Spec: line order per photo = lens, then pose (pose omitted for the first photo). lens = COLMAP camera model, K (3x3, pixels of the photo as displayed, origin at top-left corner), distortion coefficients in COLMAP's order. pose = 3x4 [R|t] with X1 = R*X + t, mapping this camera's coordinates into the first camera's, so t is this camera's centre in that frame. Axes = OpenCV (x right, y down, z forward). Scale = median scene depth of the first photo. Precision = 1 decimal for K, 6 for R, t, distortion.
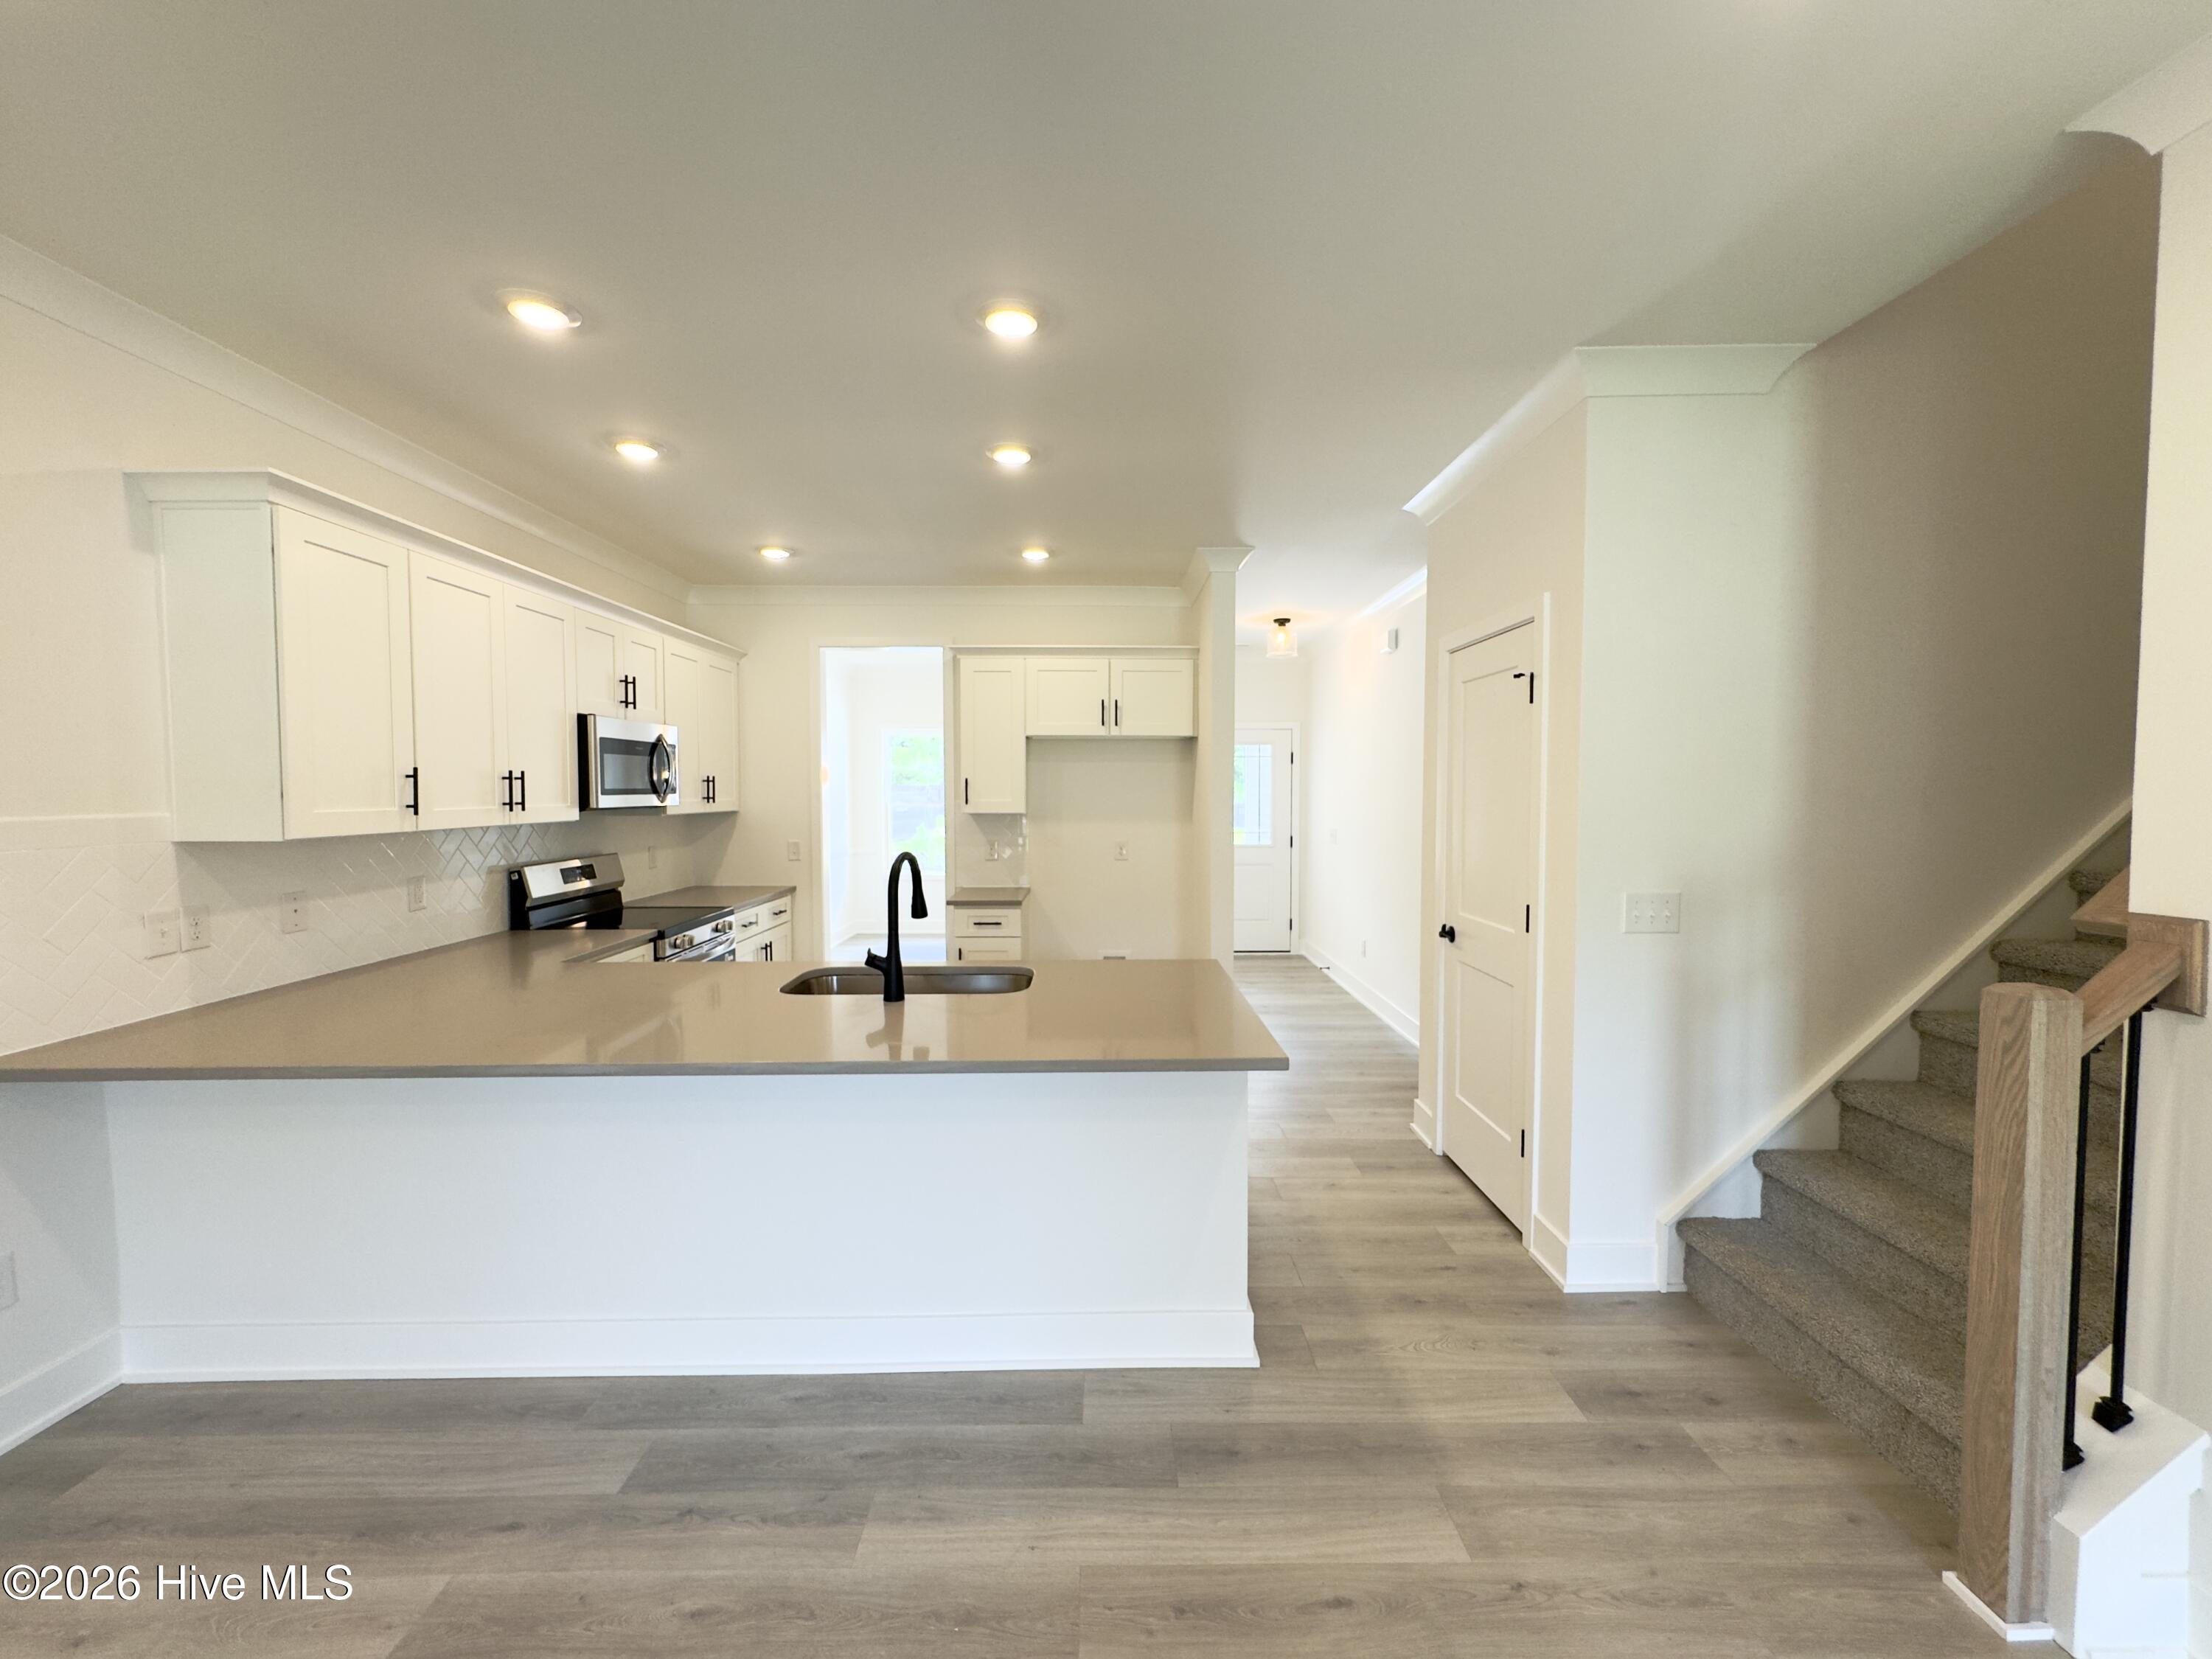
lens RADIAL K [[884.8, 0, 1101.8], [0, 884.8, 825.5], [0, 0, 1]] dist [-0.001447, 0.000418]
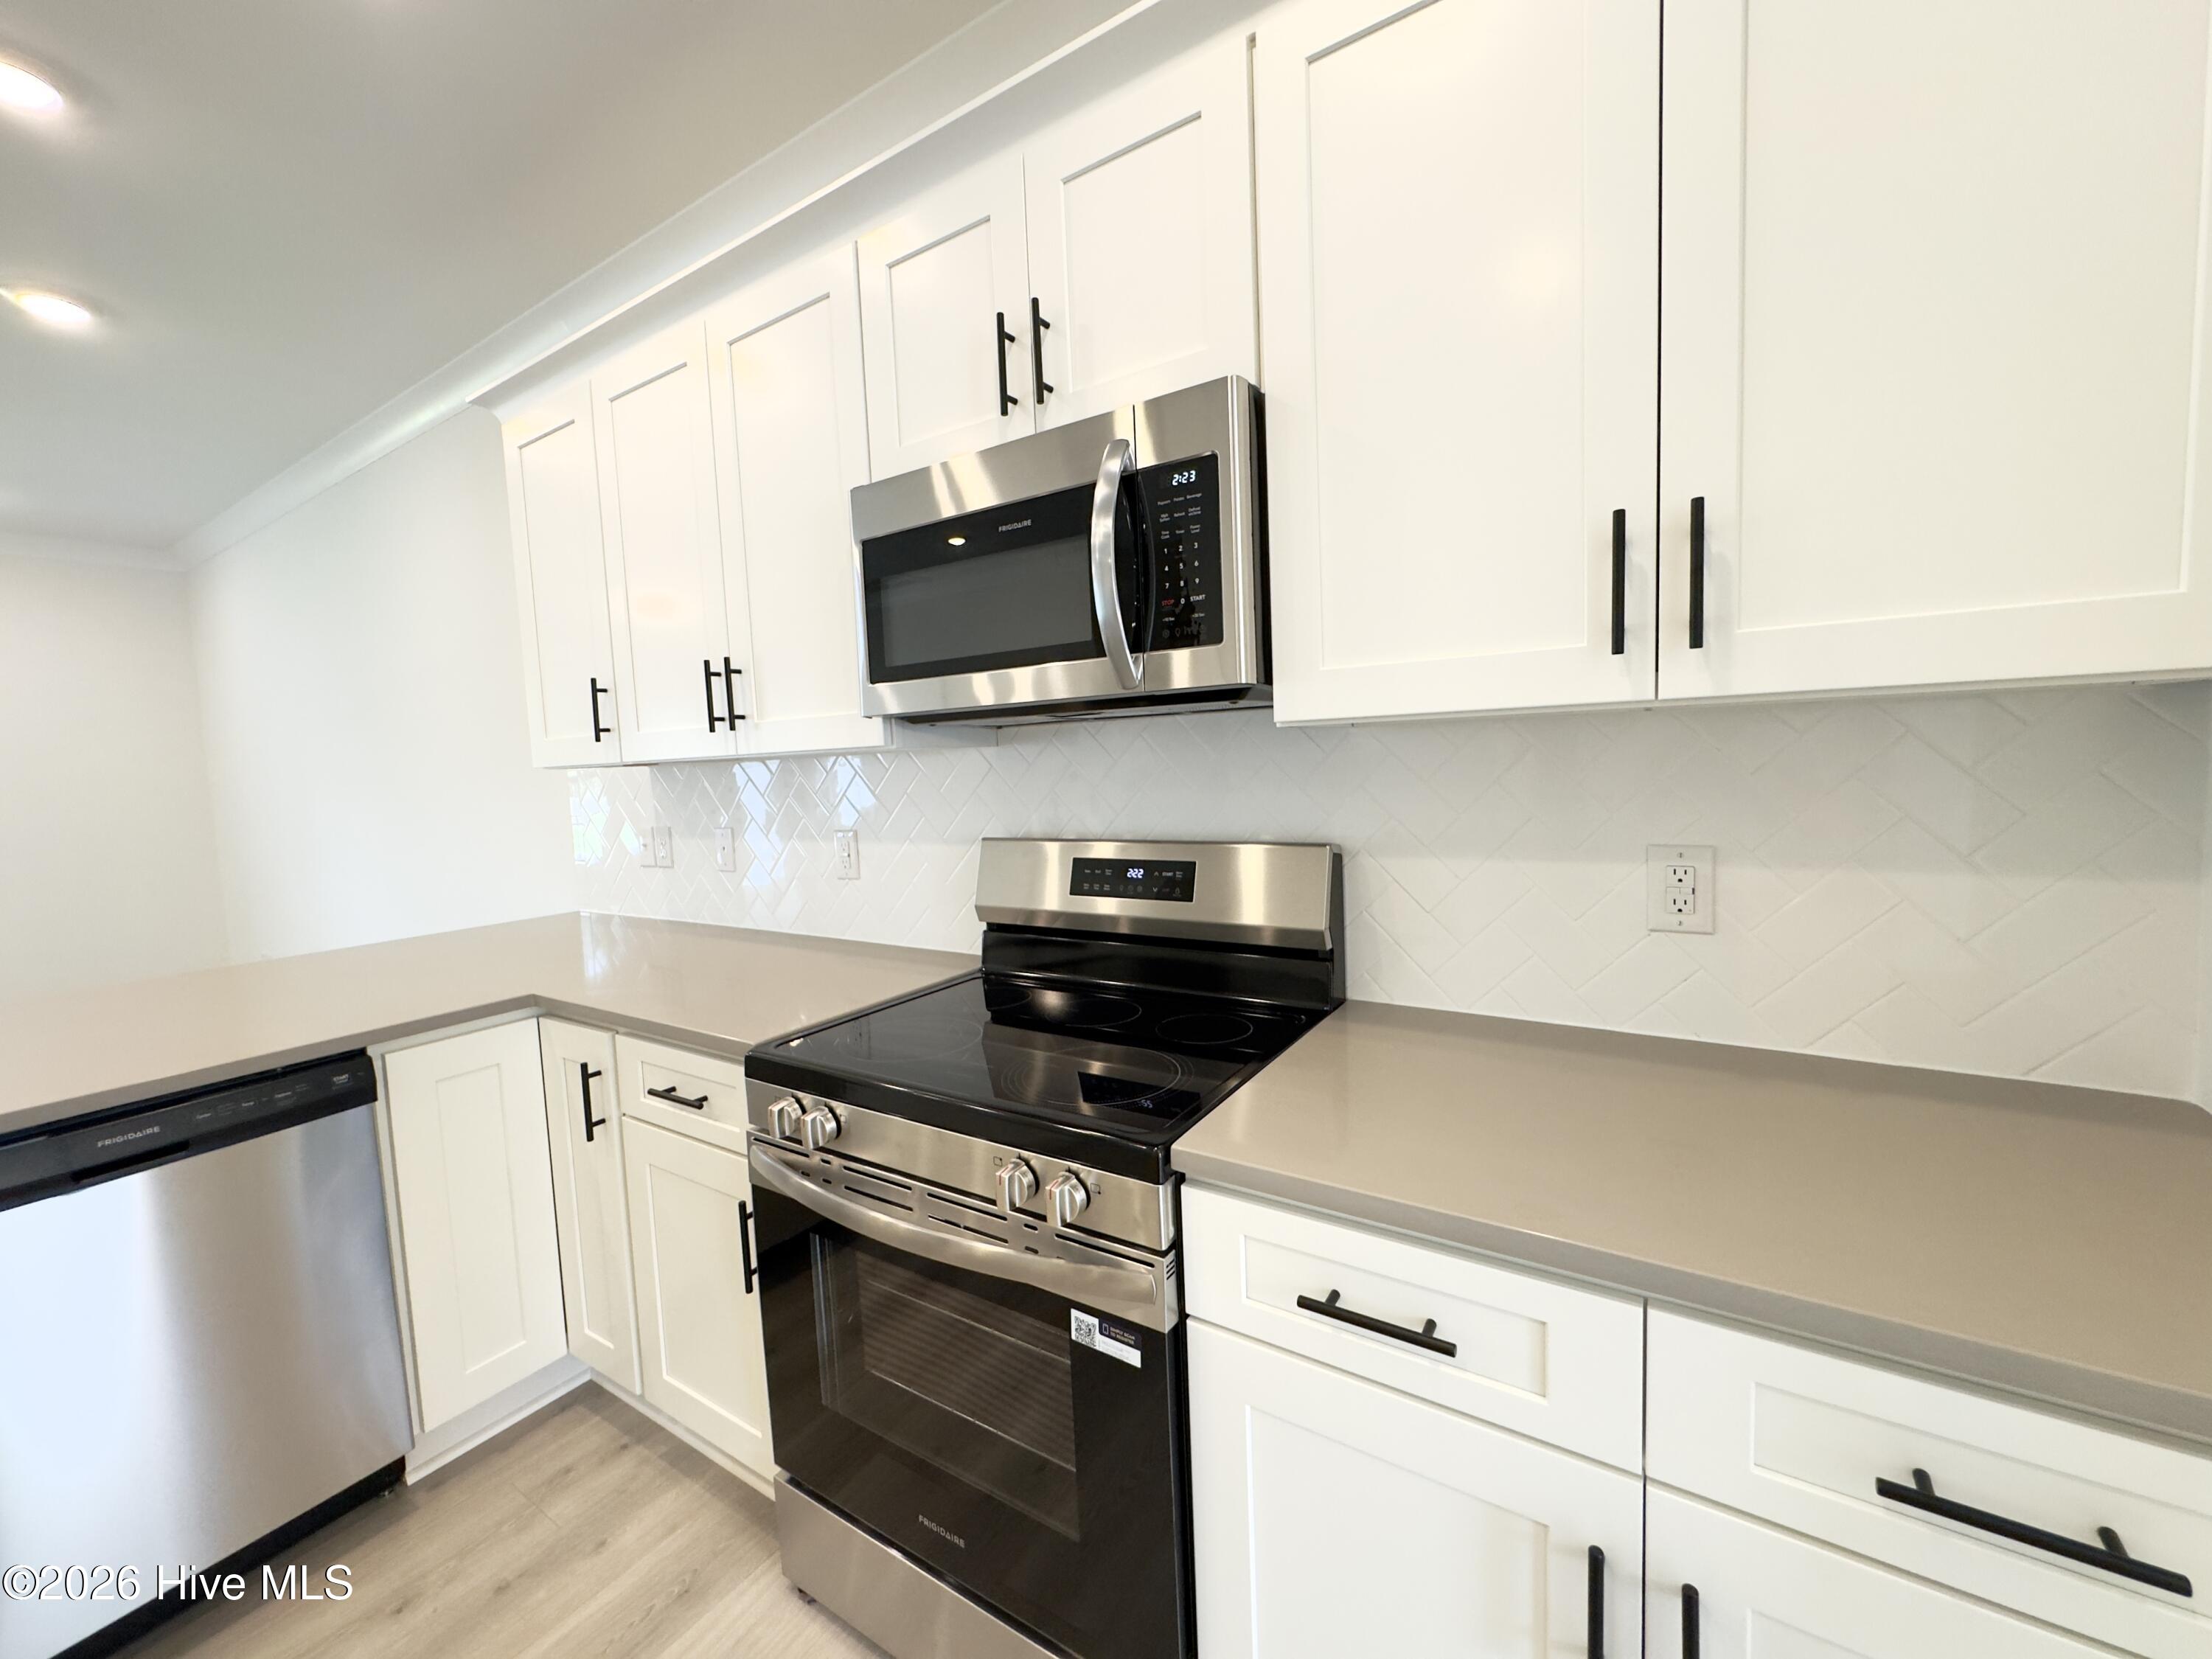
lens RADIAL K [[884.8, 0, 1110.5], [0, 884.8, 823.5], [0, 0, 1]] dist [-0.001447, 0.000418]
pose [[-0.552710, 0.088809, -0.828628, -0.413324], [0.007647, 0.994804, 0.101519, -0.016274], [0.833339, 0.049774, -0.550517, 1.915915]]
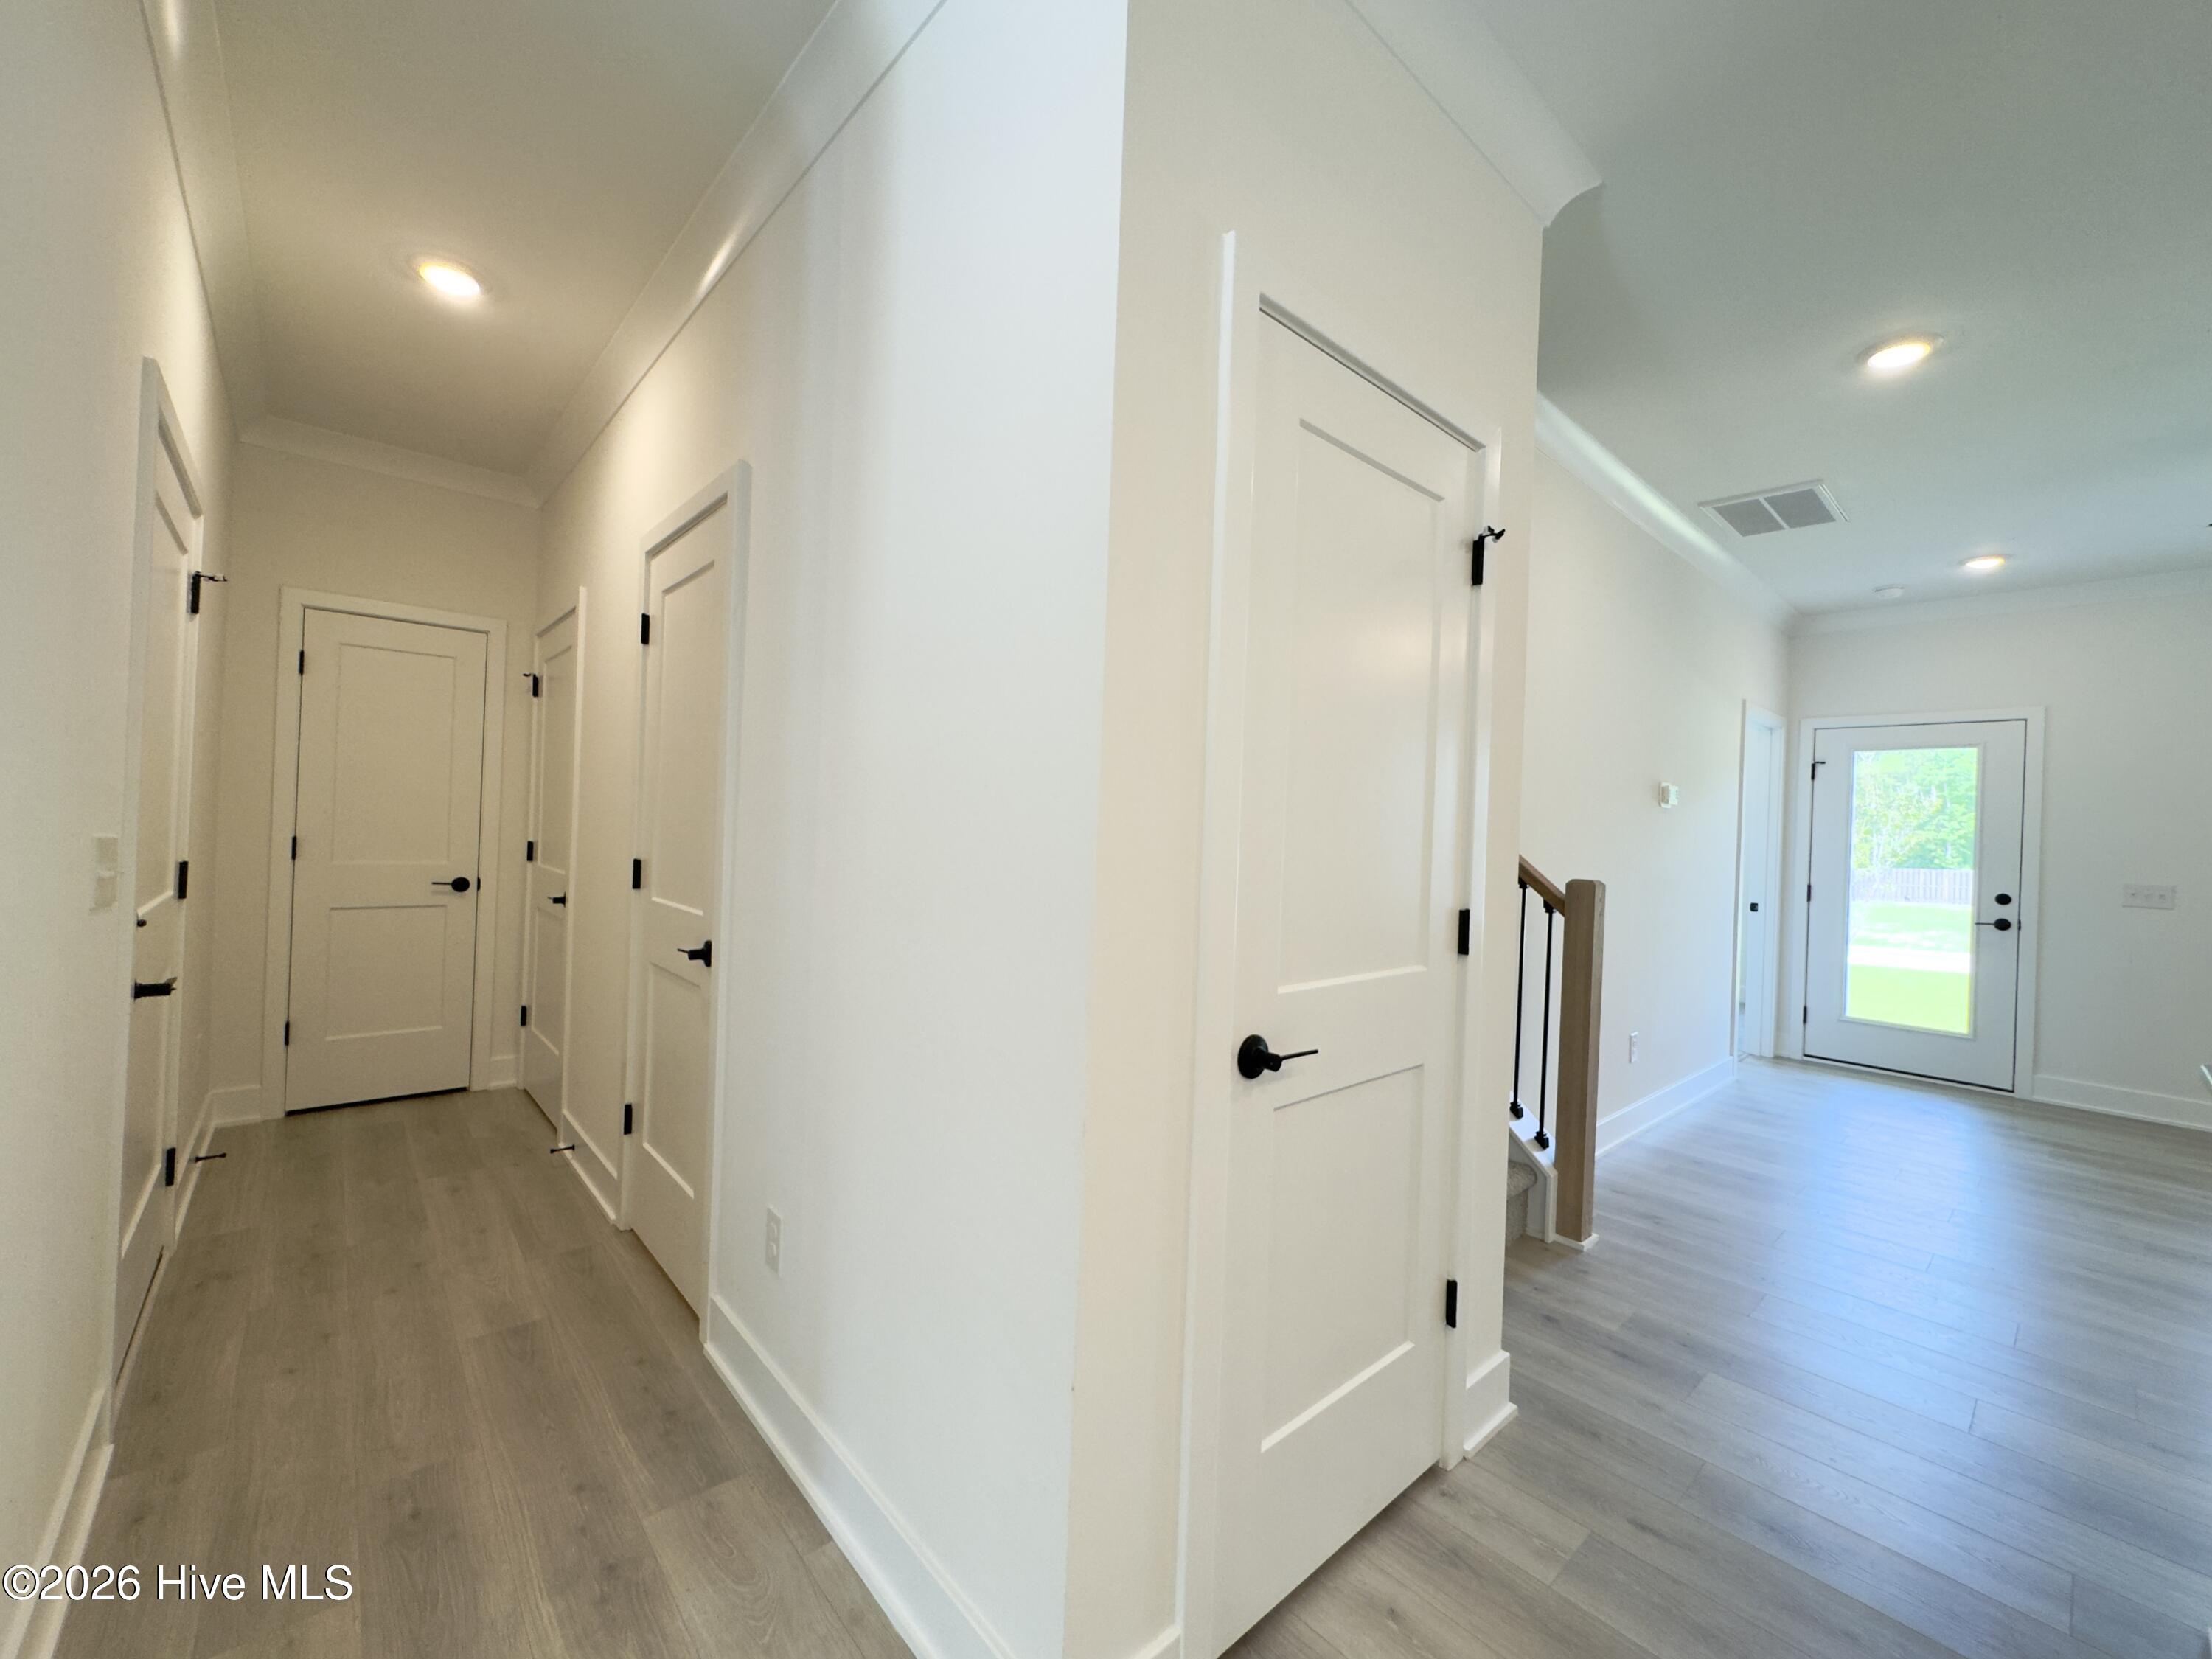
lens RADIAL K [[884.8, 0, 1101.1], [0, 884.8, 819.3], [0, 0, 1]] dist [-0.001447, 0.000418]
pose [[-0.654894, -0.016910, 0.755531, 0.200306], [-0.005305, 0.999828, 0.017779, 0.019226], [-0.755702, 0.007635, -0.654871, 1.743693]]
